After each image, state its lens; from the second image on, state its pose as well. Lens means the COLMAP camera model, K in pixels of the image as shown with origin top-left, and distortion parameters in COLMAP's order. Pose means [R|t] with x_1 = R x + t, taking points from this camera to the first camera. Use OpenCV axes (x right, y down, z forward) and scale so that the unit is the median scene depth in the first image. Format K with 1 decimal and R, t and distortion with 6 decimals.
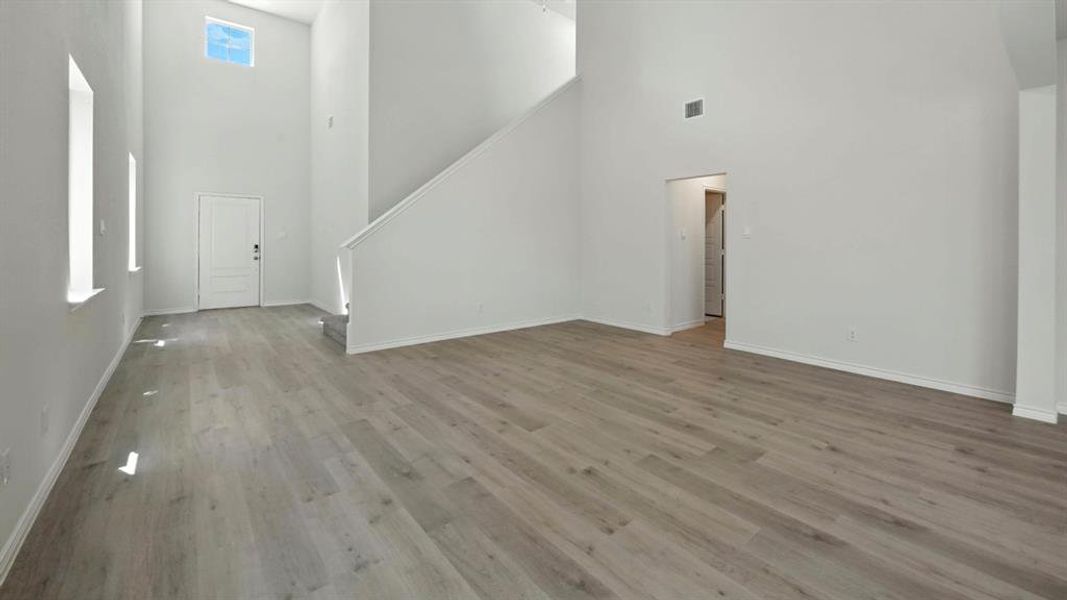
lens RADIAL K [[424.8, 0, 534.6], [0, 424.8, 264.3], [0, 0, 1]] dist [-0.009288, -0.001299]
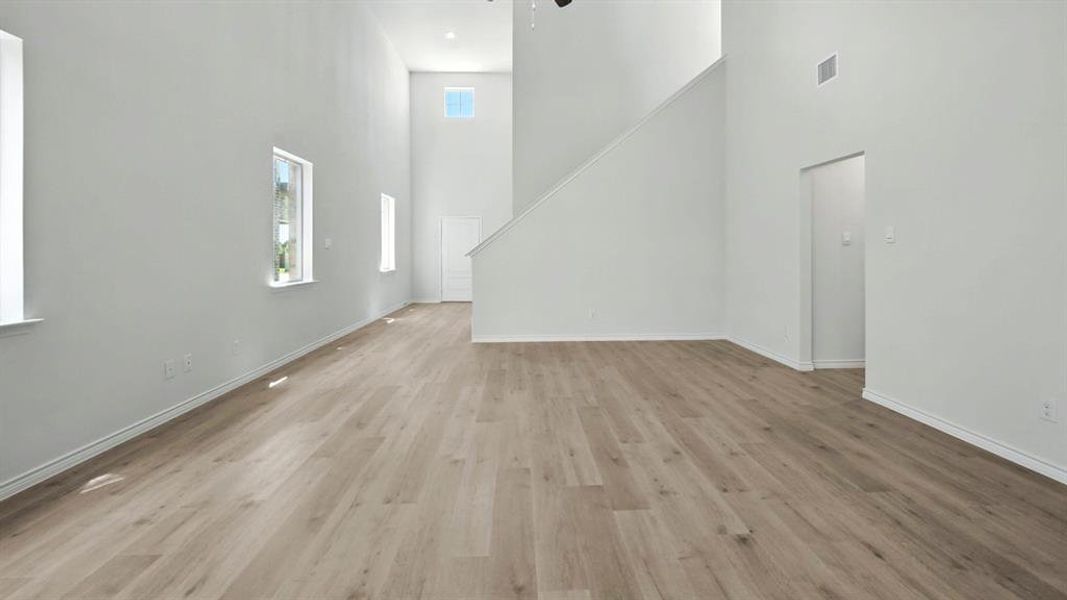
lens RADIAL K [[424.8, 0, 544.1], [0, 424.8, 276.5], [0, 0, 1]] dist [-0.009288, -0.001299]
pose [[0.806894, 0.029786, -0.589944, 0.363280], [-0.026541, 0.999547, 0.014165, -0.002100], [0.590099, 0.004228, 0.807320, 0.098444]]
